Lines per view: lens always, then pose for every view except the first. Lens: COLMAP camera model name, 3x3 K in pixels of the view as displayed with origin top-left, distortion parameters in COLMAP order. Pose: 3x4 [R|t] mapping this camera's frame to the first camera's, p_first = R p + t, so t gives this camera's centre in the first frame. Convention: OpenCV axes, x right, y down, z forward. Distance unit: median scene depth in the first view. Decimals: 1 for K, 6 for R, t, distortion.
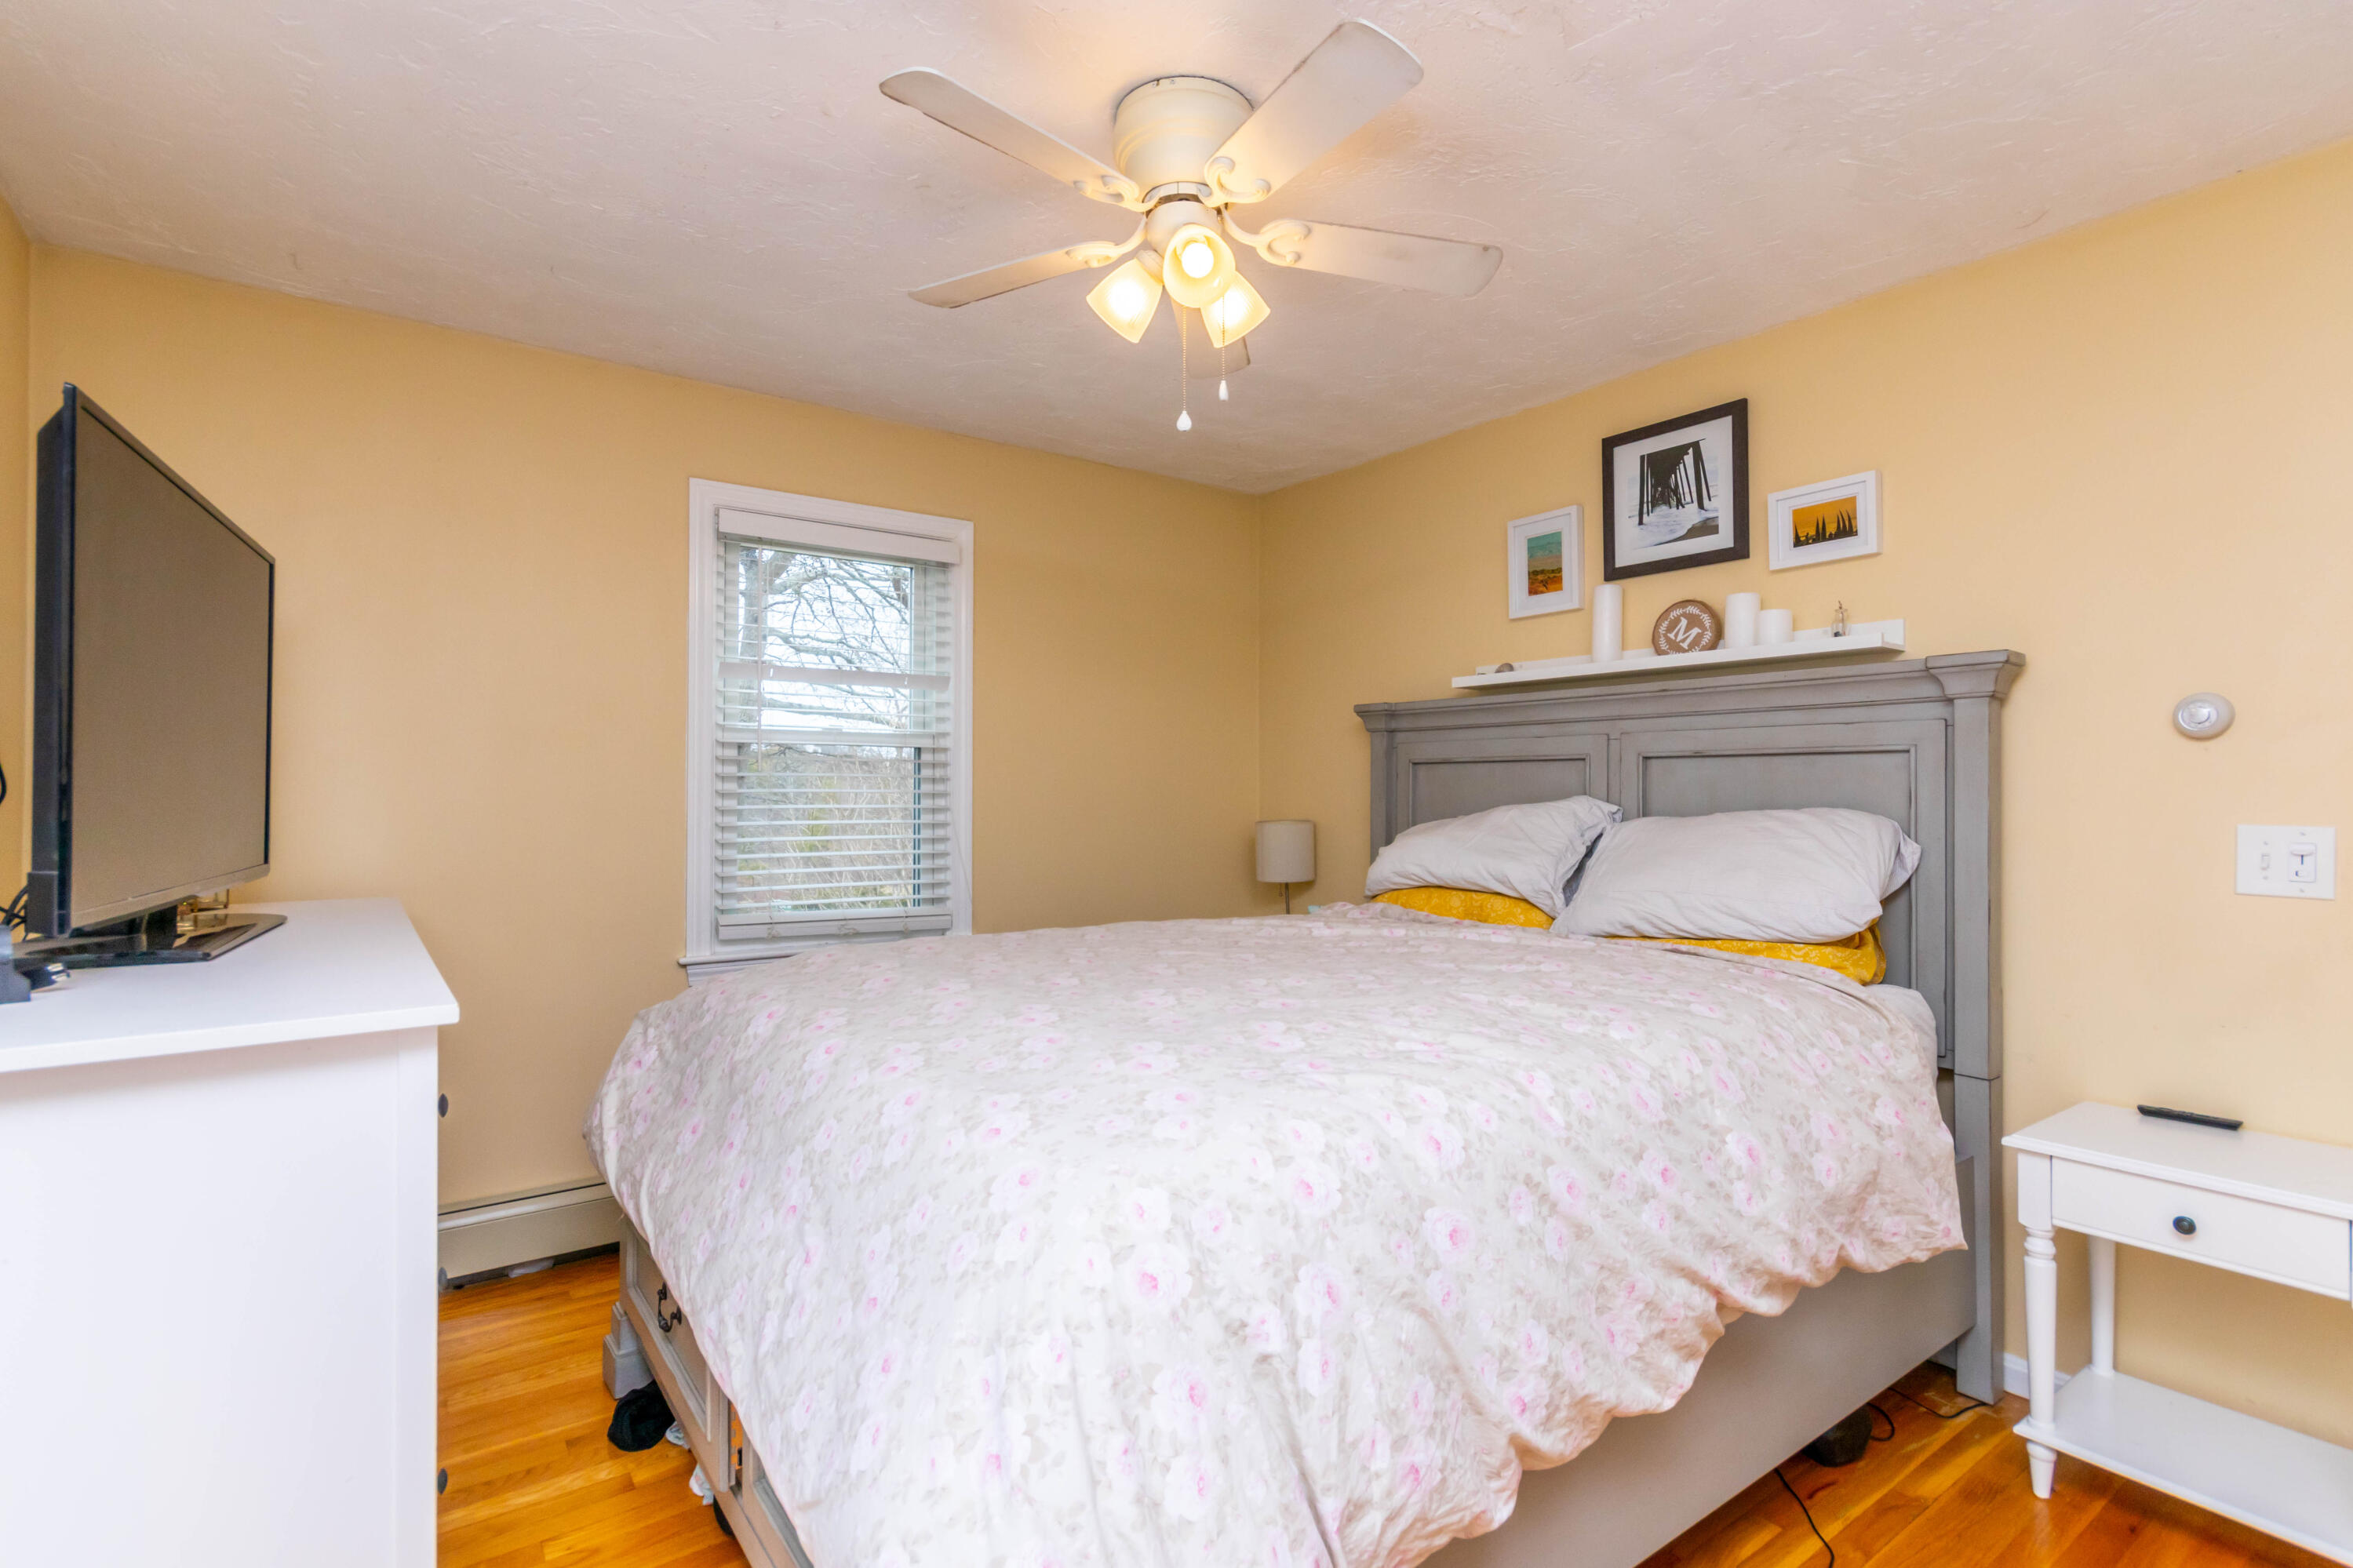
lens RADIAL K [[1087.6, 0, 1175.9], [0, 1087.6, 786.4], [0, 0, 1]] dist [-0.001794, 0.000213]
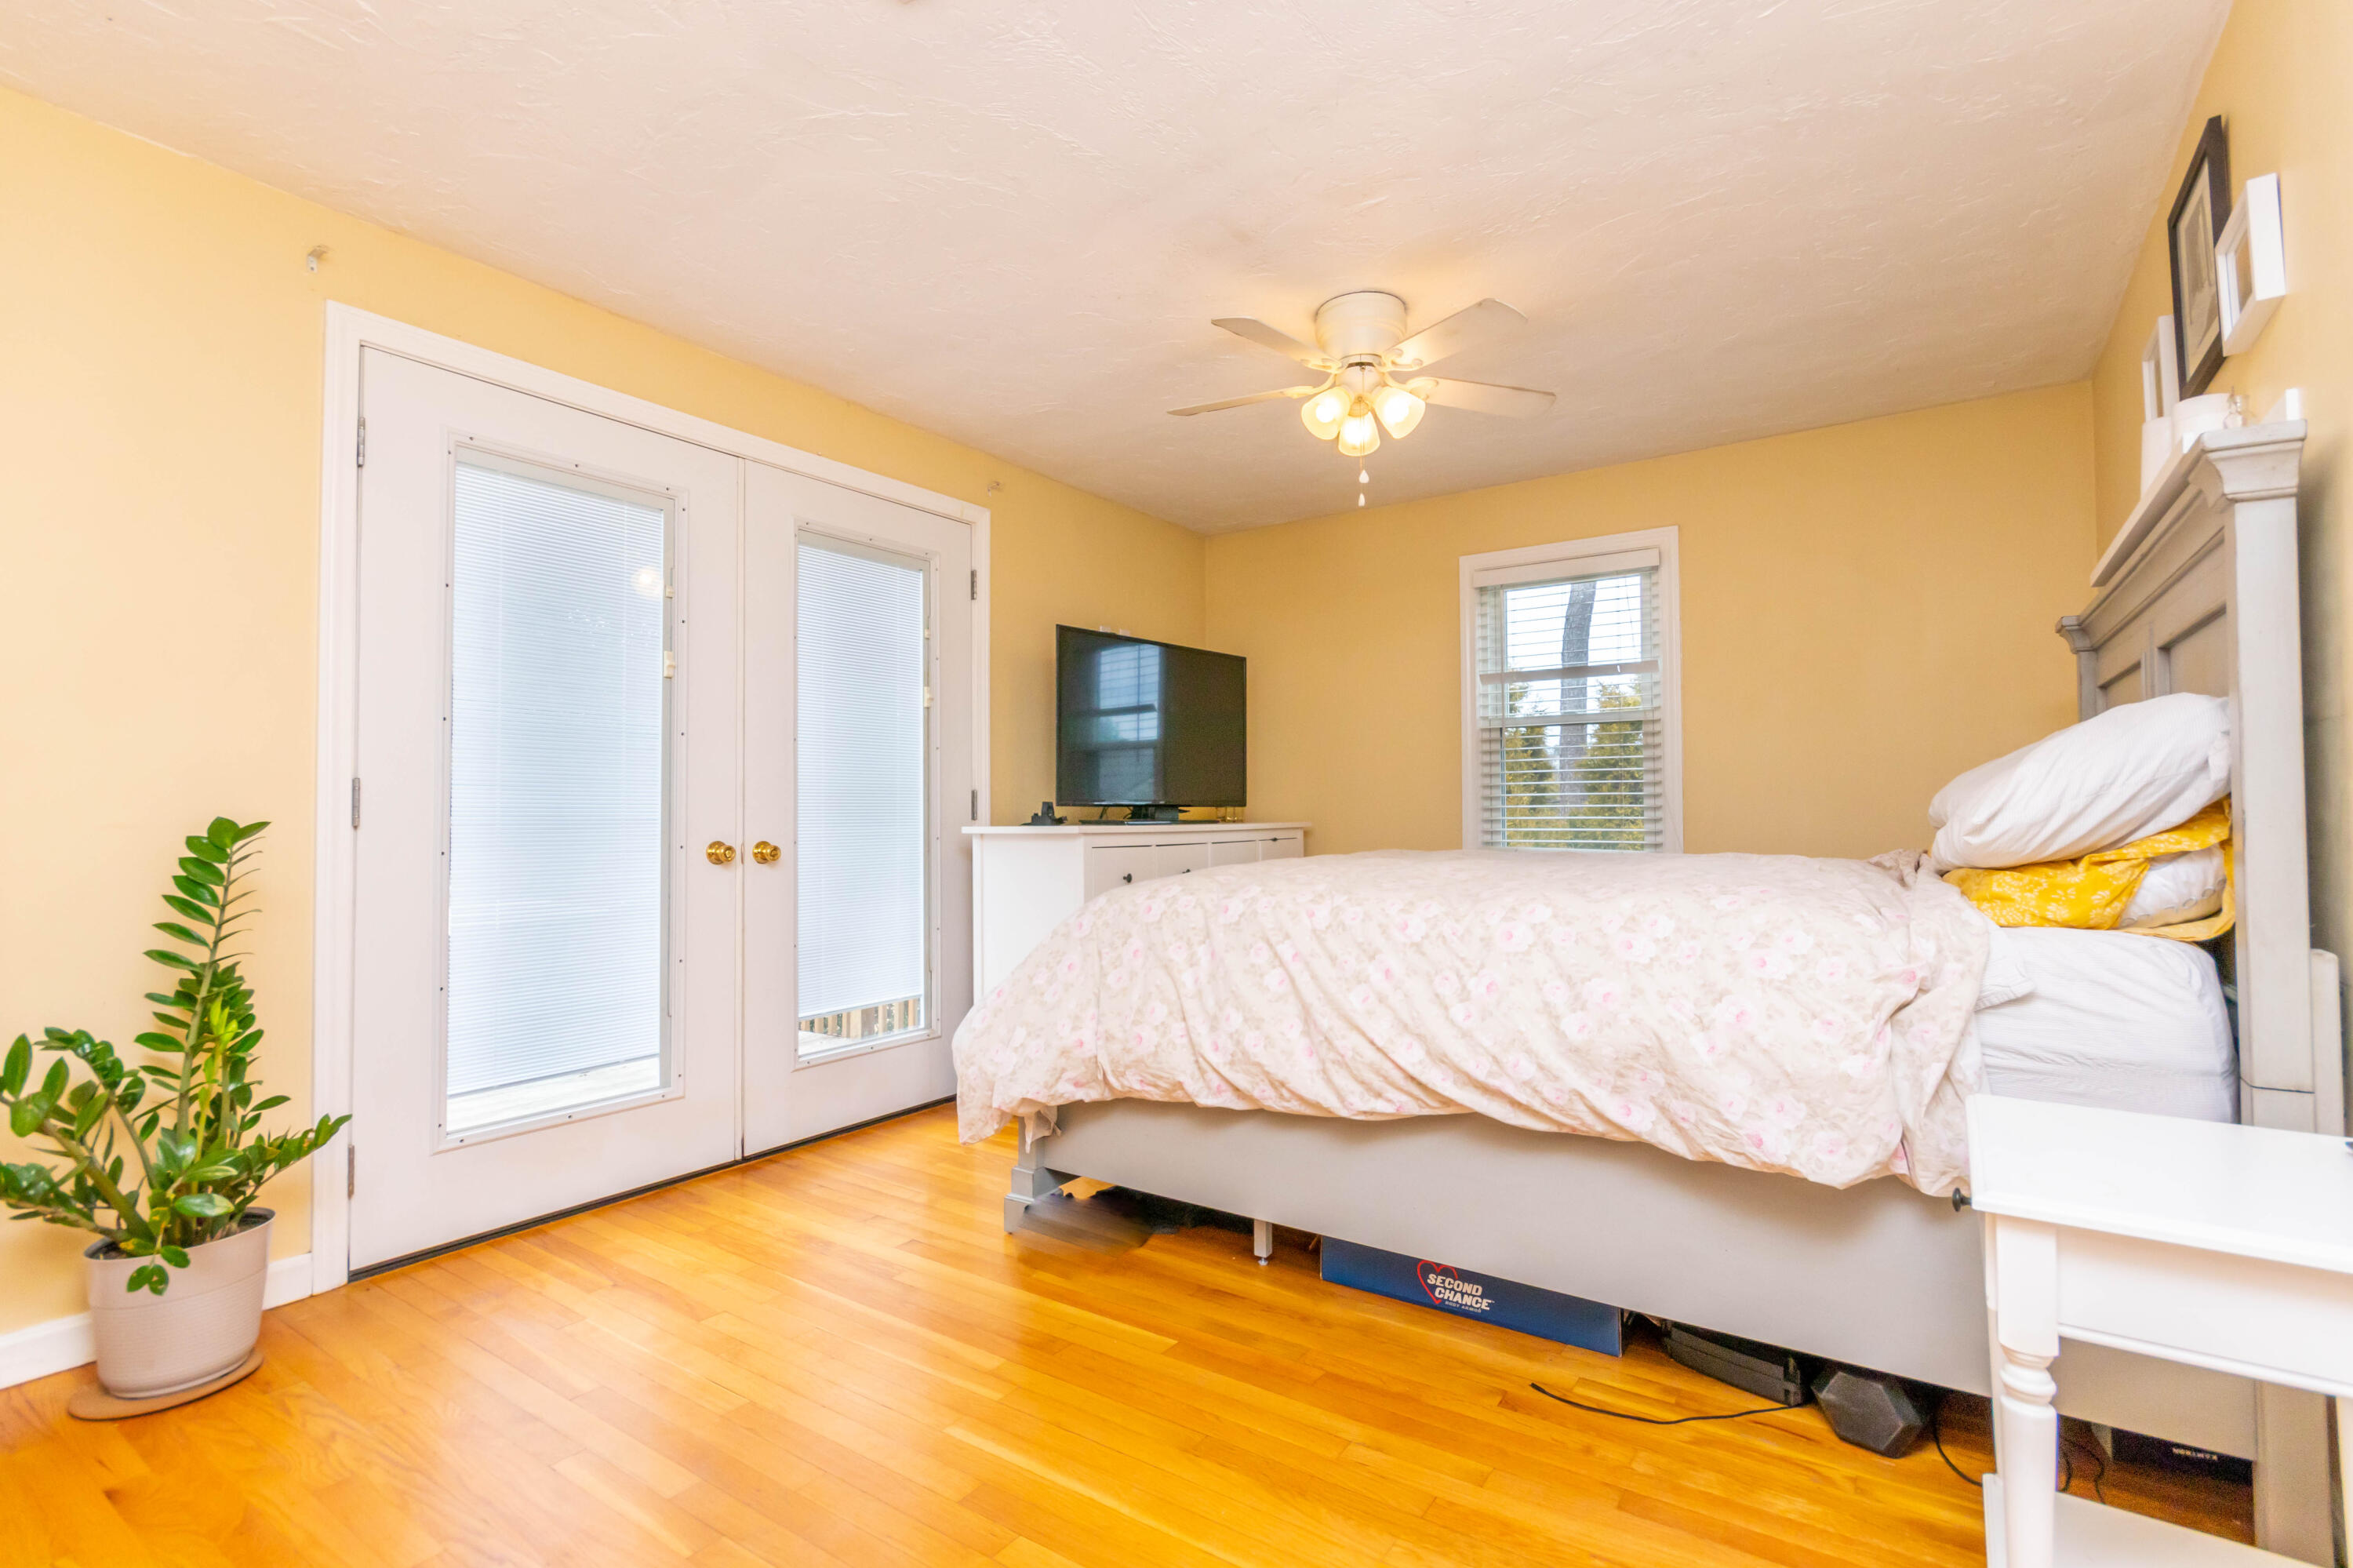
lens RADIAL K [[1087.7, 0, 1175.9], [0, 1087.7, 786.4], [0, 0, 1]] dist [-0.001794, 0.000213]
pose [[0.350755, -0.019074, -0.936273, 0.819781], [0.027730, 0.999566, -0.009975, 0.041715], [0.936056, -0.022464, 0.351132, 0.077615]]
